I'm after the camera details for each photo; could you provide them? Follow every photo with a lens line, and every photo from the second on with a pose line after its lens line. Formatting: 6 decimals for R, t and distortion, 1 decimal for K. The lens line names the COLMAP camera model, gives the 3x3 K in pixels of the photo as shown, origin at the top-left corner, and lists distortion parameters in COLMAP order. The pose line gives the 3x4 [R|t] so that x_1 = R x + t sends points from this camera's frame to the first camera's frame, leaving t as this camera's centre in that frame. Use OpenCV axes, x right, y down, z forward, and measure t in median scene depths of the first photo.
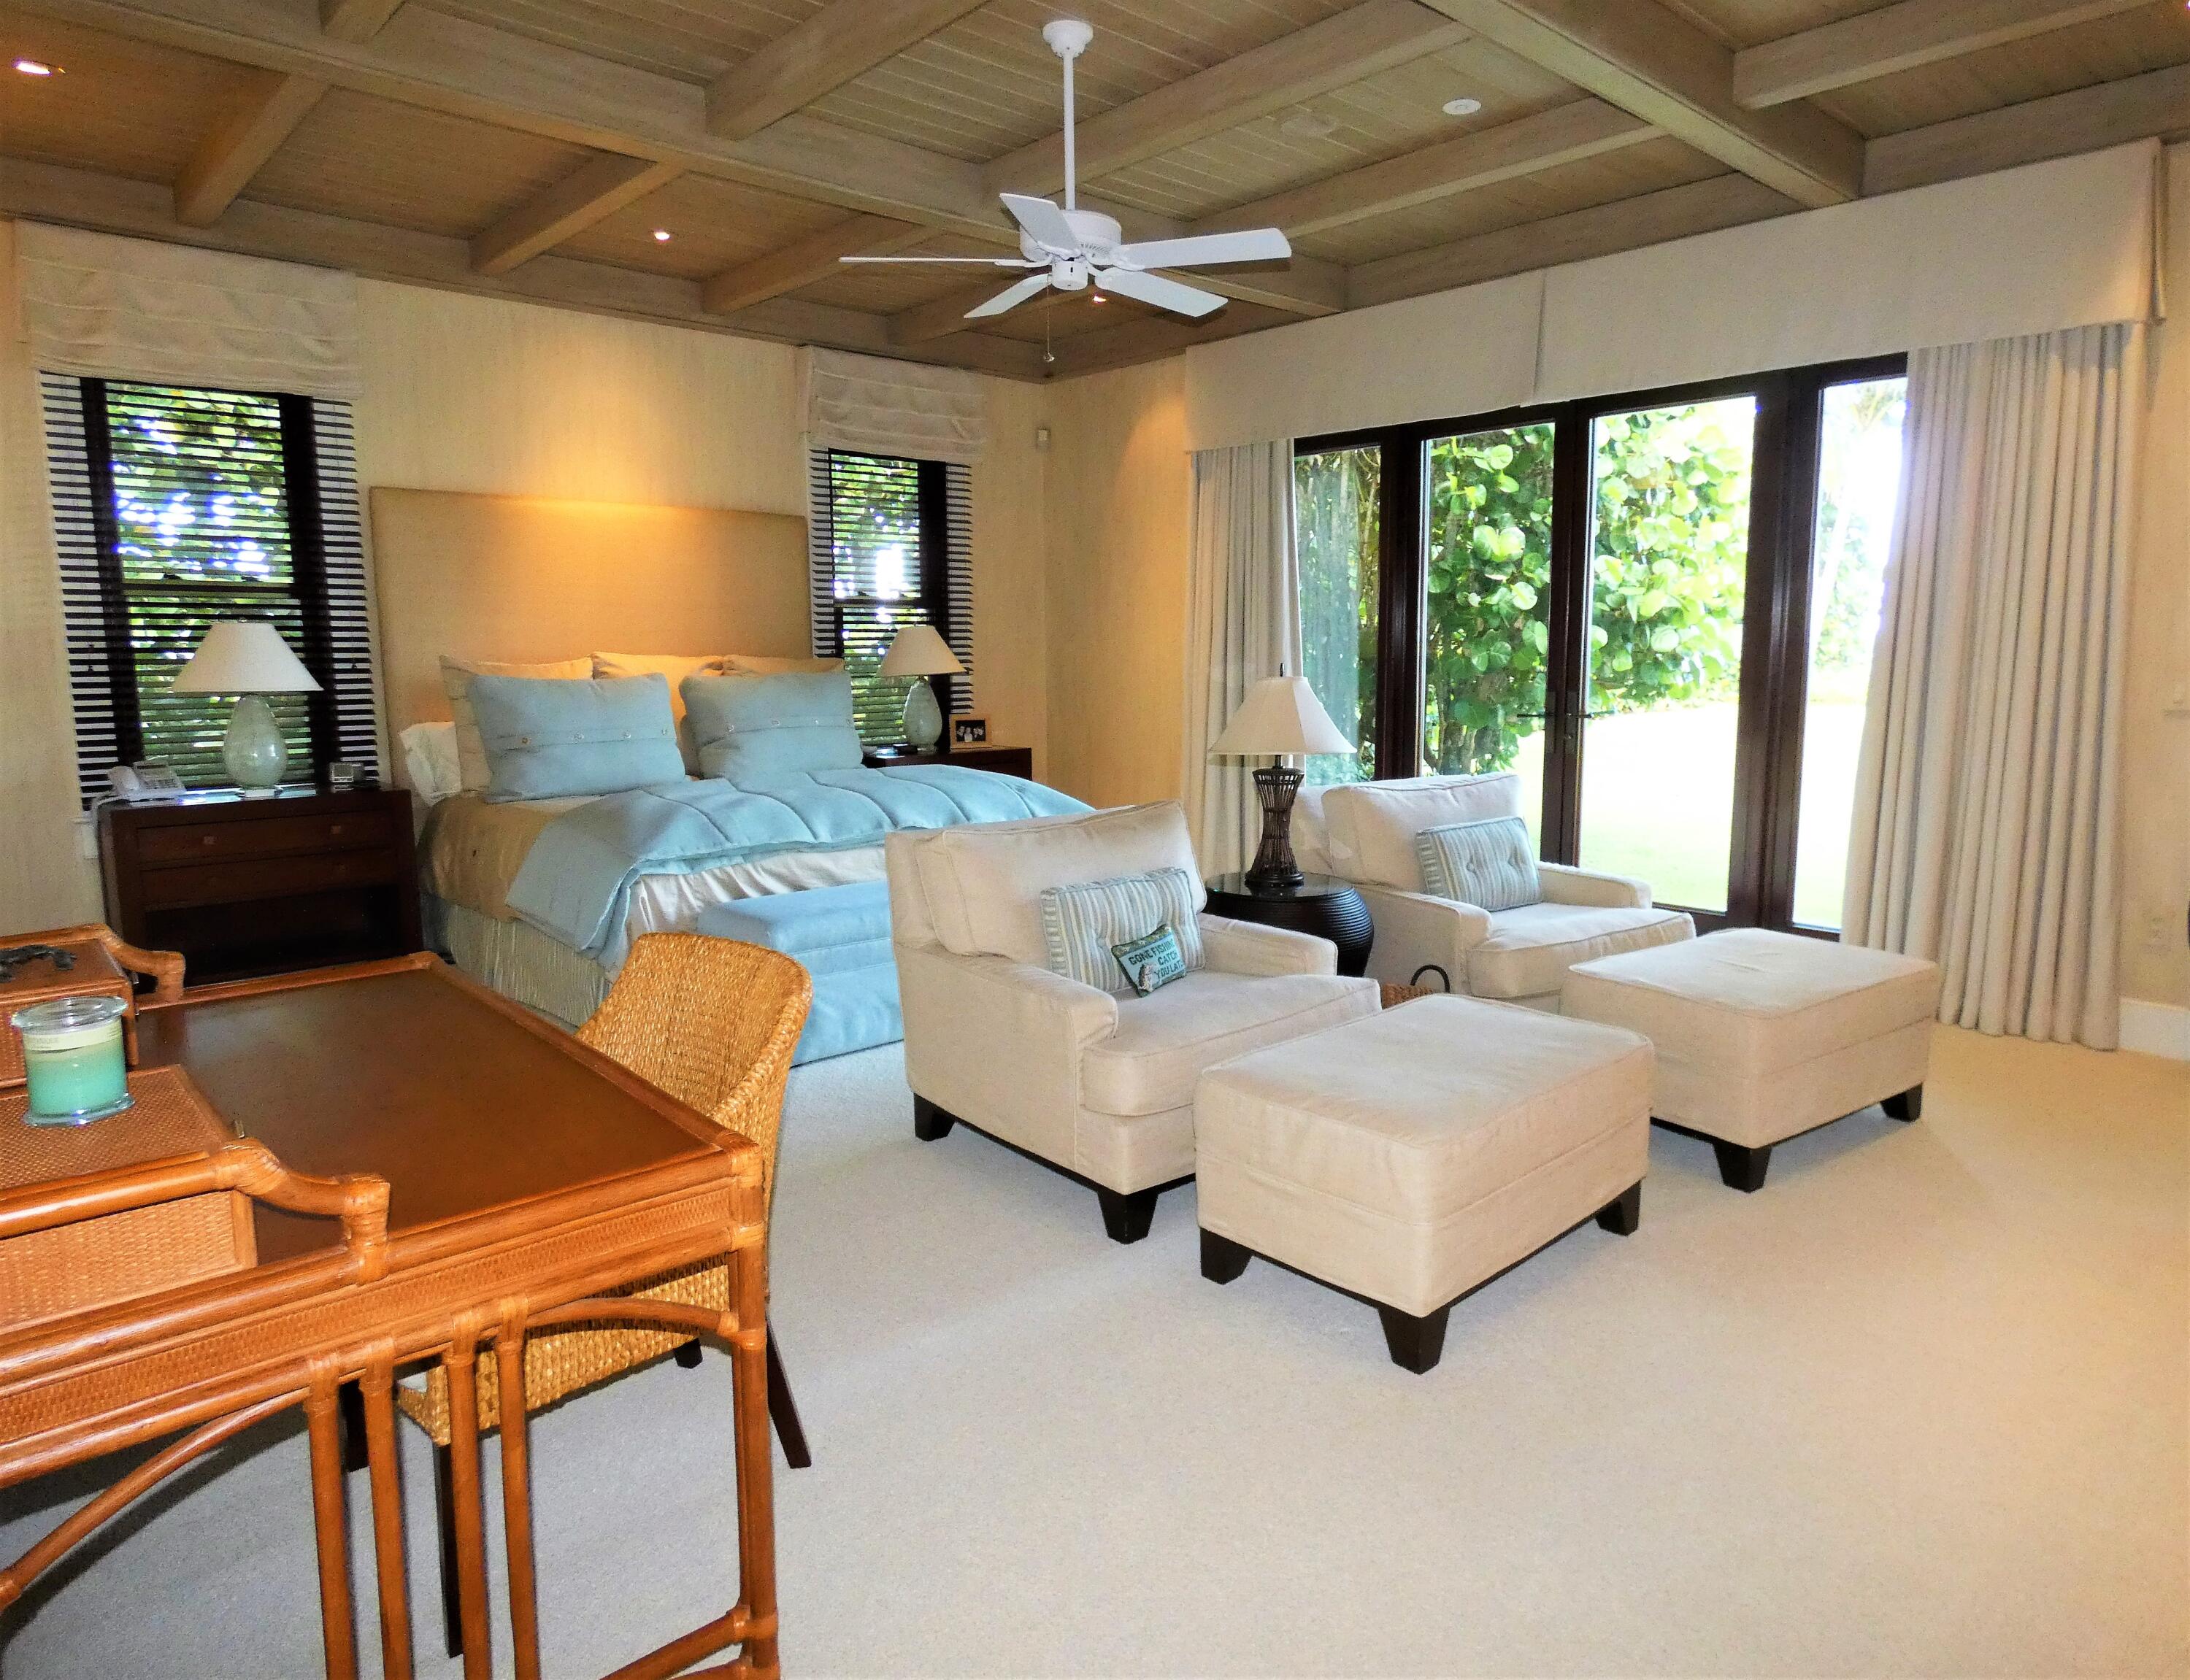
lens RADIAL K [[1365.3, 0, 1096.6], [0, 1365.3, 830.5], [0, 0, 1]] dist [0.000684, 0.001121]
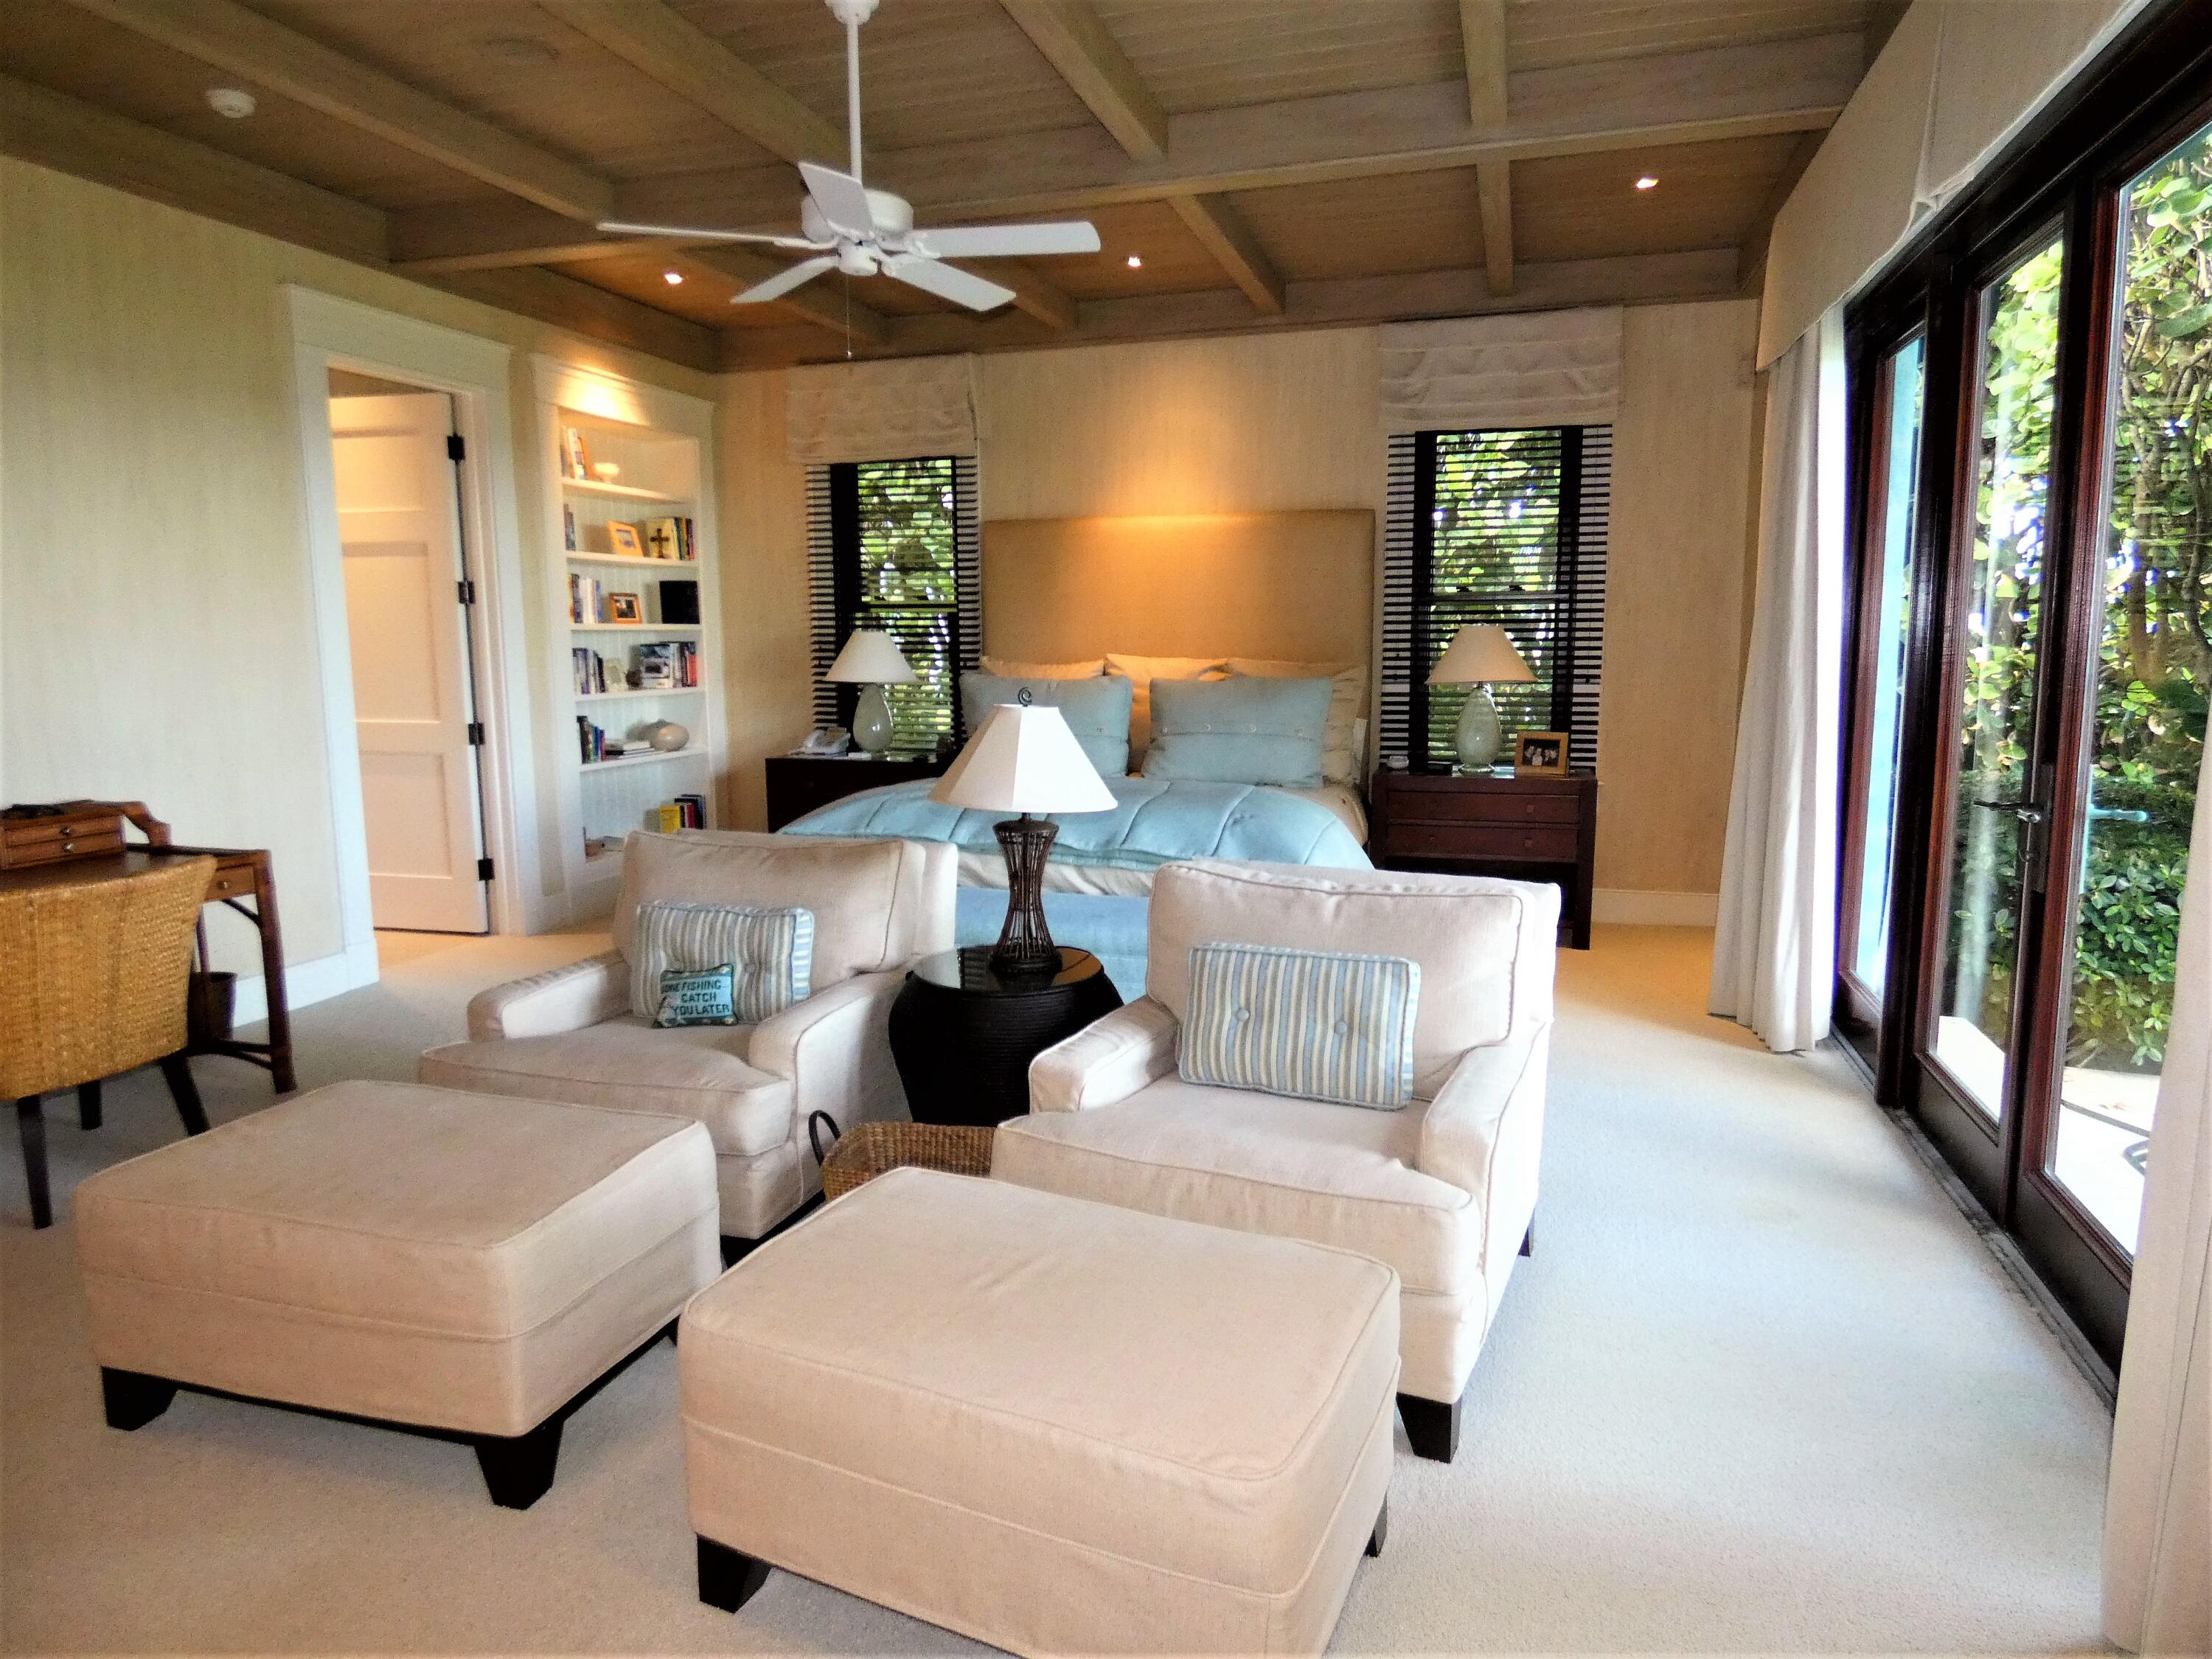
lens RADIAL K [[1327.6, 0, 1107.8], [0, 1327.6, 823.8], [0, 0, 1]] dist [0.001226, -0.000969]
pose [[0.513258, 0.121770, -0.849552, 0.504013], [-0.113437, 0.990824, 0.073486, -0.065362], [0.850705, 0.058654, 0.522361, 0.396783]]
